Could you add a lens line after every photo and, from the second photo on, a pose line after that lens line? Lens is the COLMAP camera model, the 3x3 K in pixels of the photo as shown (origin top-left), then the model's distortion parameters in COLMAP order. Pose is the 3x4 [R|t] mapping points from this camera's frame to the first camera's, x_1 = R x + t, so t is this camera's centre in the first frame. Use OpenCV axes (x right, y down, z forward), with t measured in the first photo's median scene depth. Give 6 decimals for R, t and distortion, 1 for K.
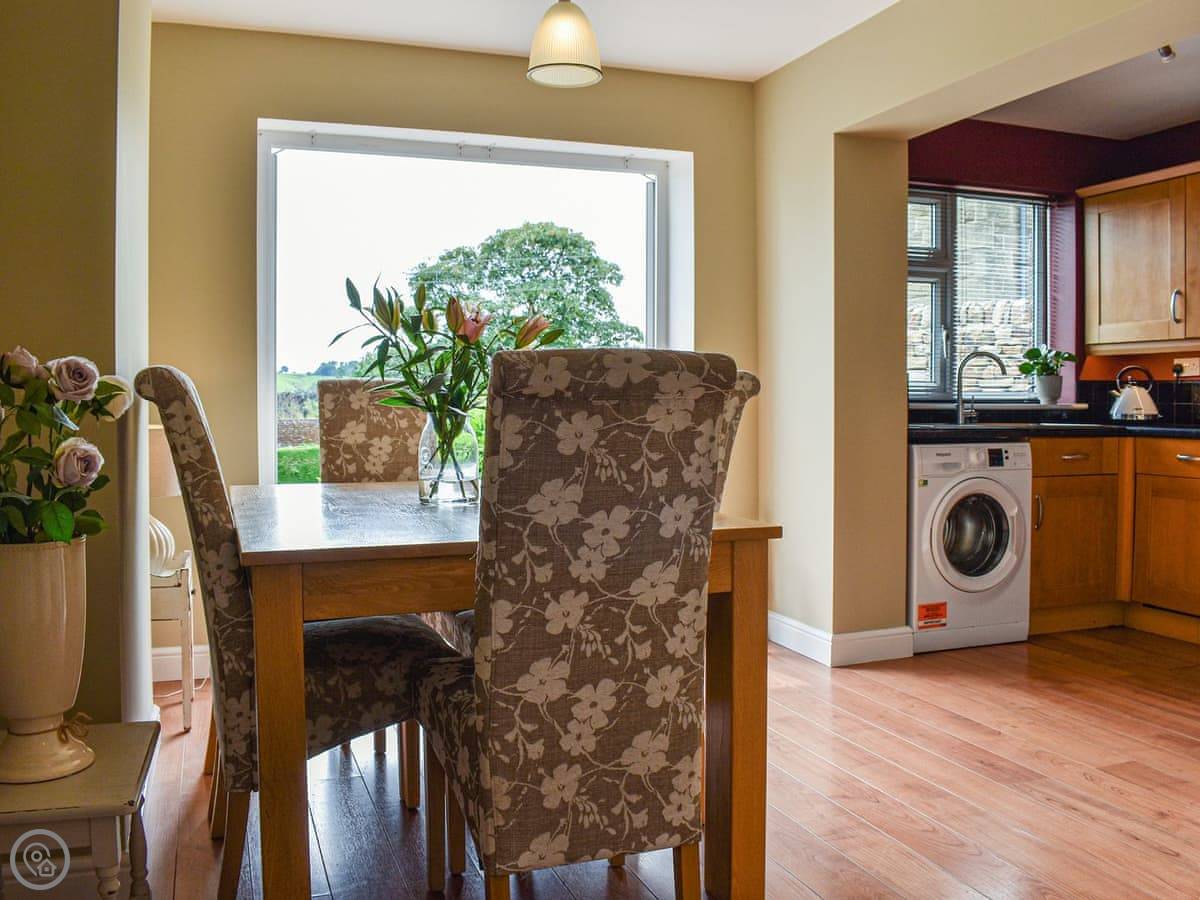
lens RADIAL K [[1059.7, 0, 600.0], [0, 1059.7, 450.0], [0, 0, 1]] dist [-0.086166, 0.004643]
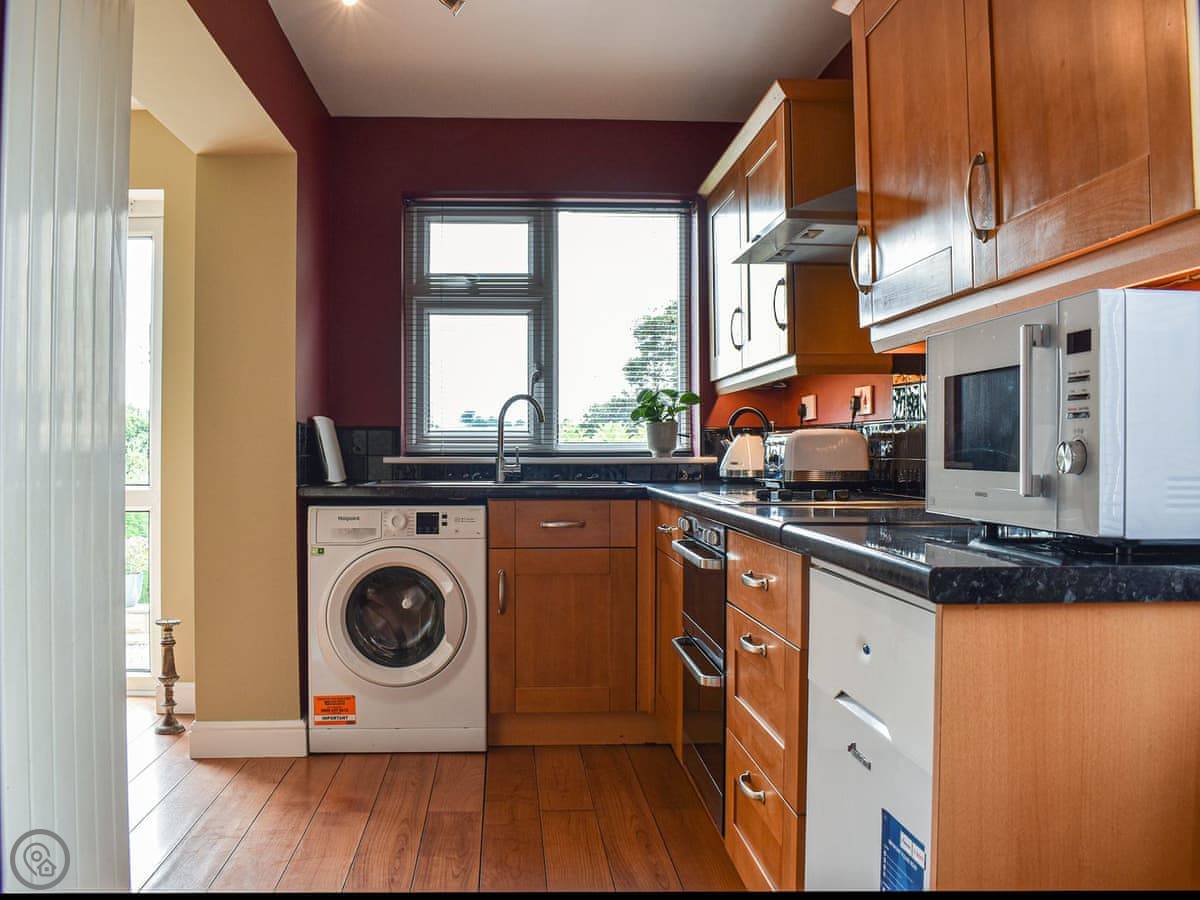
lens RADIAL K [[1059.7, 0, 600.0], [0, 1059.7, 450.0], [0, 0, 1]] dist [-0.086166, 0.004643]
pose [[0.956979, 0.000528, -0.290156, 0.733811], [-0.014109, 0.998900, -0.044718, -0.014743], [0.289813, 0.046888, 0.955934, 0.240561]]
